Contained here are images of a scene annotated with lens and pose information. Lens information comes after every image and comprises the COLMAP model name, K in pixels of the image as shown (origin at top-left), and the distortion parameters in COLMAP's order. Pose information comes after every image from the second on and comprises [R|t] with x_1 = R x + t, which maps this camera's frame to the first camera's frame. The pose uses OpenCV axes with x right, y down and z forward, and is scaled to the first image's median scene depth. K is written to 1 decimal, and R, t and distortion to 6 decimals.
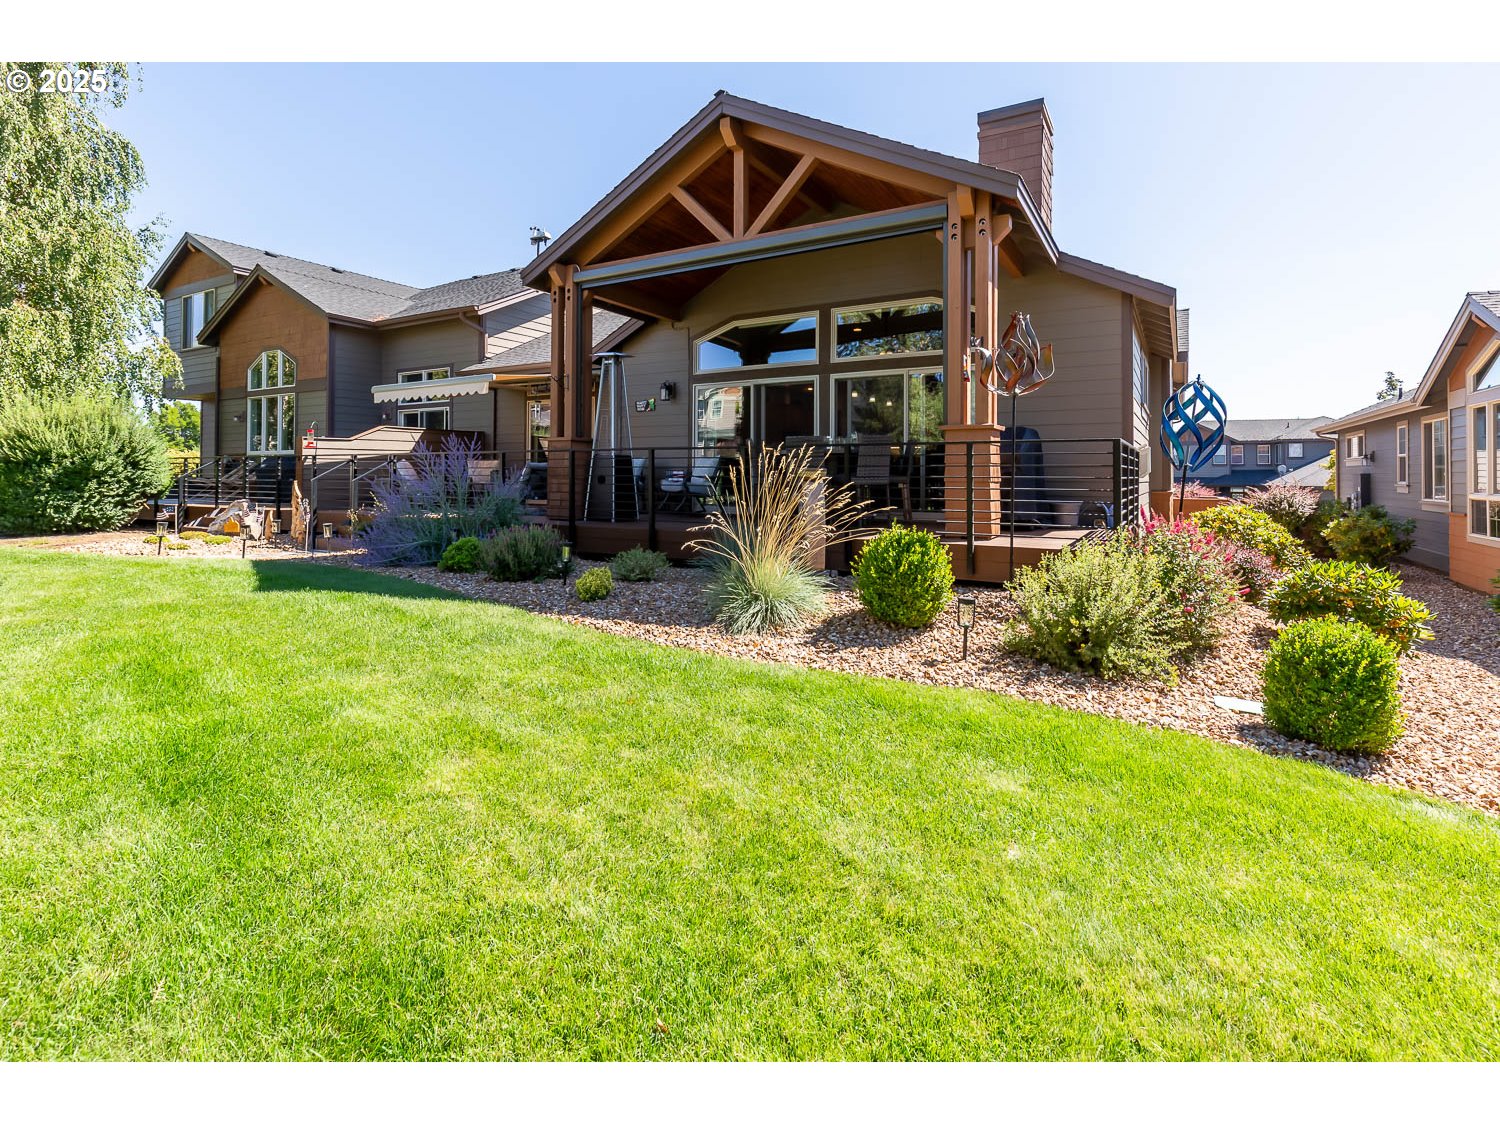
lens RADIAL K [[724.4, 0, 746.5], [0, 724.4, 459.6], [0, 0, 1]] dist [0.014939, 0.000041]
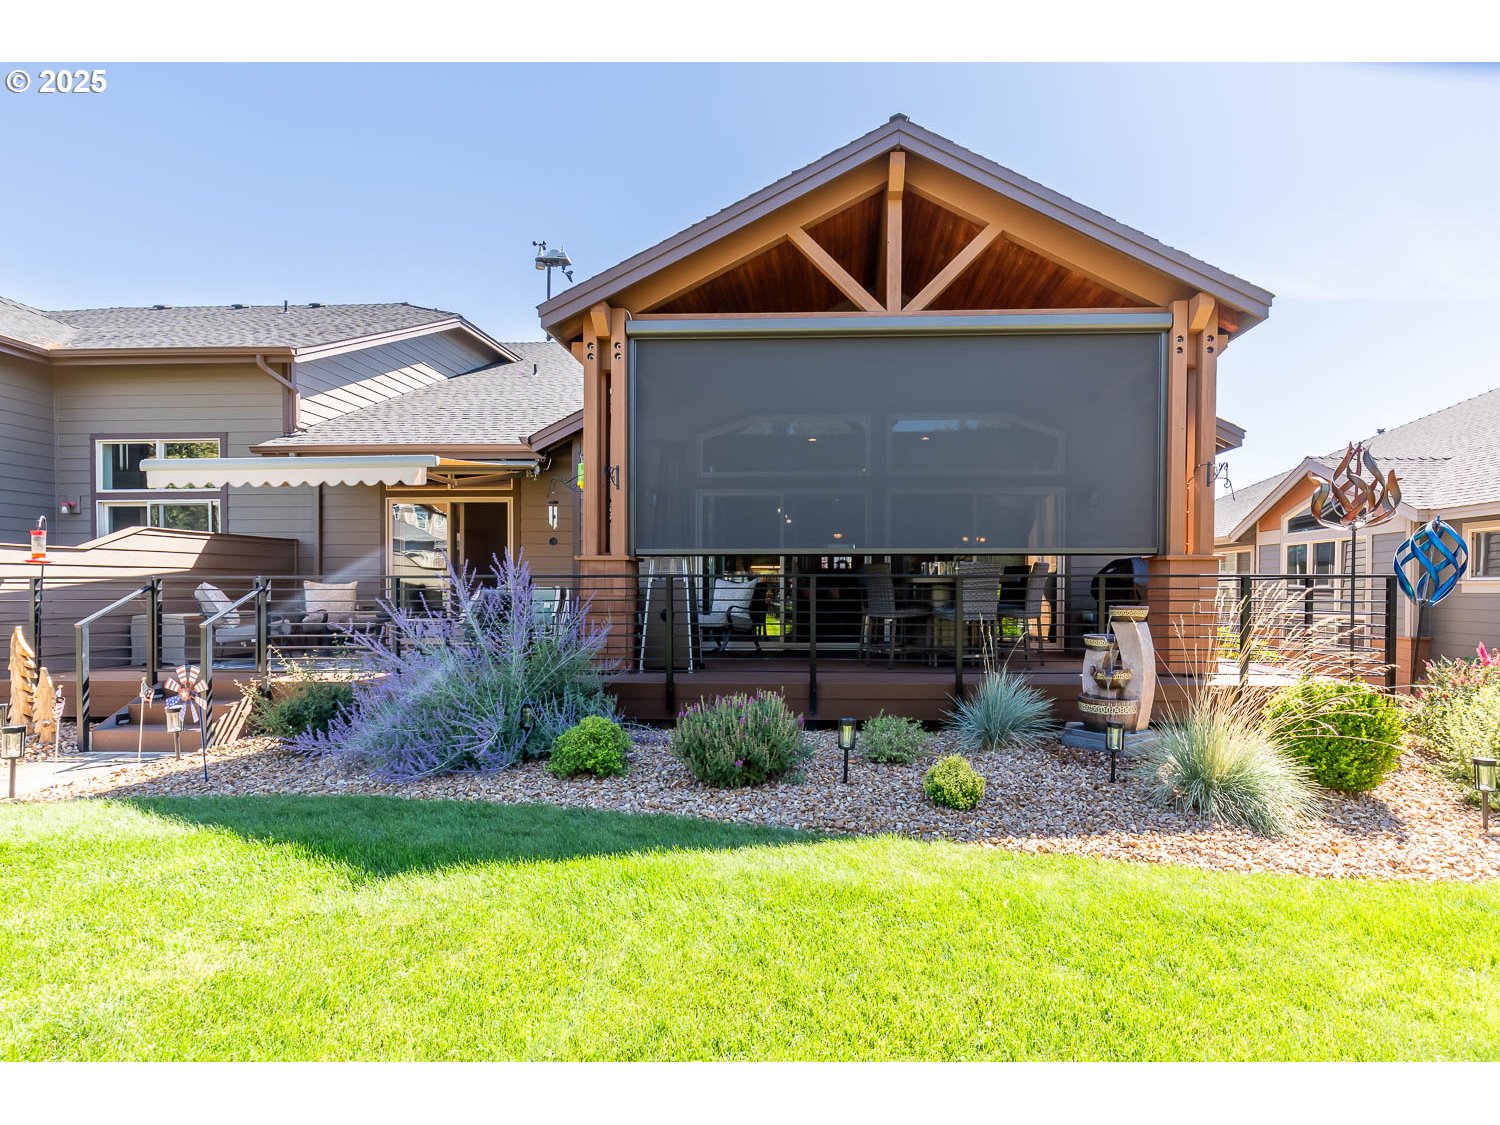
lens RADIAL K [[717.0, 0, 799.8], [0, 717.0, 598.0], [0, 0, 1]] dist [0.002955, 0.000757]
pose [[0.880962, -0.008674, 0.473107, -0.388539], [-0.006699, 0.999503, 0.030800, -0.012067], [-0.473139, -0.030303, 0.880467, 0.283703]]
